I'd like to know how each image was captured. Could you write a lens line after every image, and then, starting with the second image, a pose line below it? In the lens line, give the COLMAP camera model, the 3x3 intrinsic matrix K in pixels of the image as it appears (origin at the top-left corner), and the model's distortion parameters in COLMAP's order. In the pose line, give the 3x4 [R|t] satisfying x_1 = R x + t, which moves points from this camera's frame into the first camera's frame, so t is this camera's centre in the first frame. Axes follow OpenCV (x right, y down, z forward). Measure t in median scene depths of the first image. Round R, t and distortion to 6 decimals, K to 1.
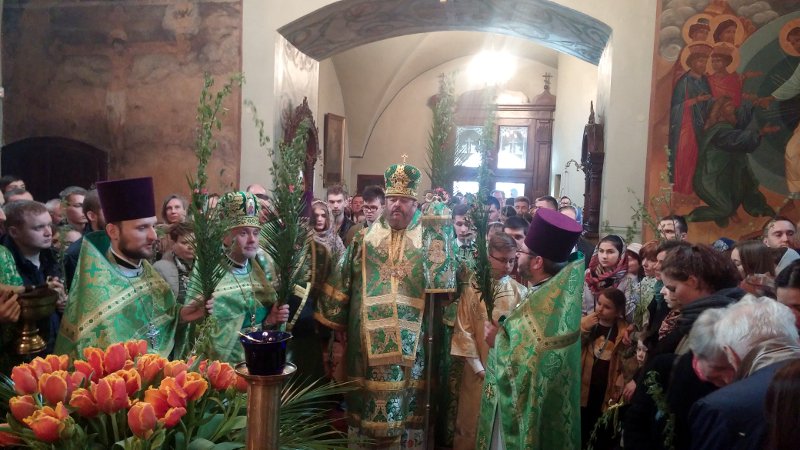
lens RADIAL K [[672.0, 0, 400.0], [0, 672.0, 225.0], [0, 0, 1]] dist [0.054535, -0.062820]
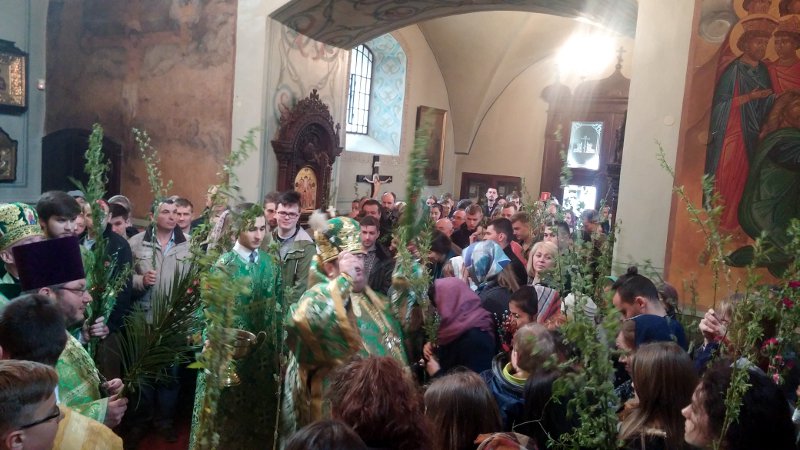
lens RADIAL K [[672.0, 0, 400.0], [0, 672.0, 225.0], [0, 0, 1]] dist [0.054535, -0.062820]
pose [[0.953938, 0.062198, -0.293485, 0.261375], [-0.057864, 0.998049, 0.023435, -0.038575], [0.294370, -0.005373, 0.955676, 0.177351]]
